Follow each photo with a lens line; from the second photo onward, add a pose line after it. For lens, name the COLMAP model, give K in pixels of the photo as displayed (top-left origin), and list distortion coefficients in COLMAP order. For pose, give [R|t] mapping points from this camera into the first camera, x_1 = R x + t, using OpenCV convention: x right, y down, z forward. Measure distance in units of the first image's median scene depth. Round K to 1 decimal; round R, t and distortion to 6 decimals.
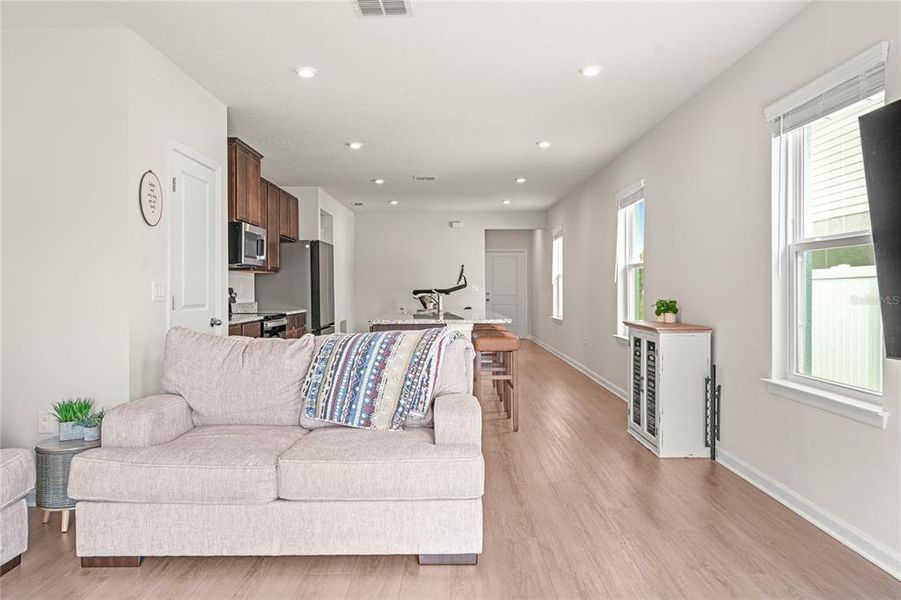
lens RADIAL K [[622.0, 0, 461.9], [0, 622.0, 293.0], [0, 0, 1]] dist [0.005460, 0.004437]
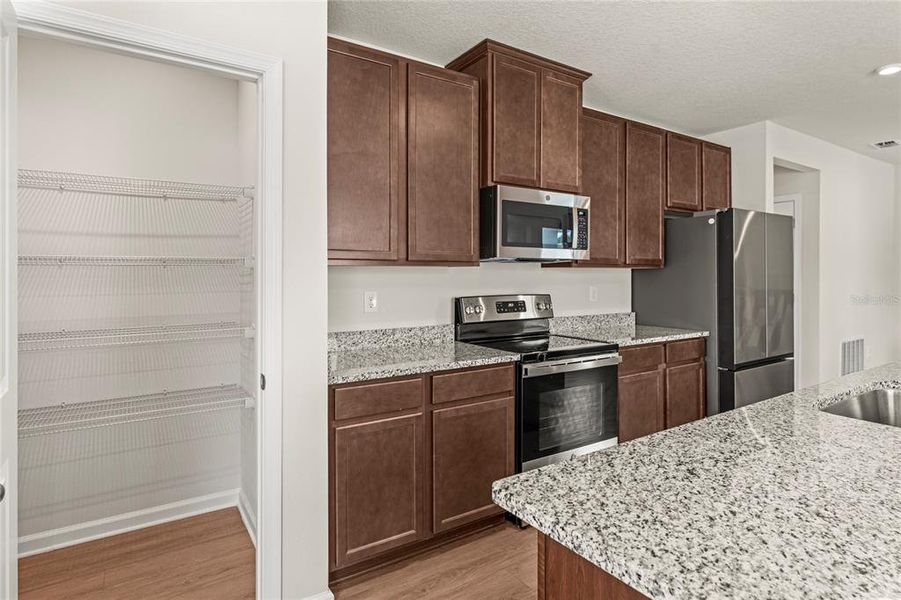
lens RADIAL K [[481.7, 0, 447.4], [0, 481.7, 279.7], [0, 0, 1]] dist [-0.000837, -0.004845]
pose [[0.529110, 0.010563, -0.848487, -0.001331], [-0.006586, 0.999944, 0.008342, -0.030231], [0.848528, 0.001174, 0.529150, 0.730503]]
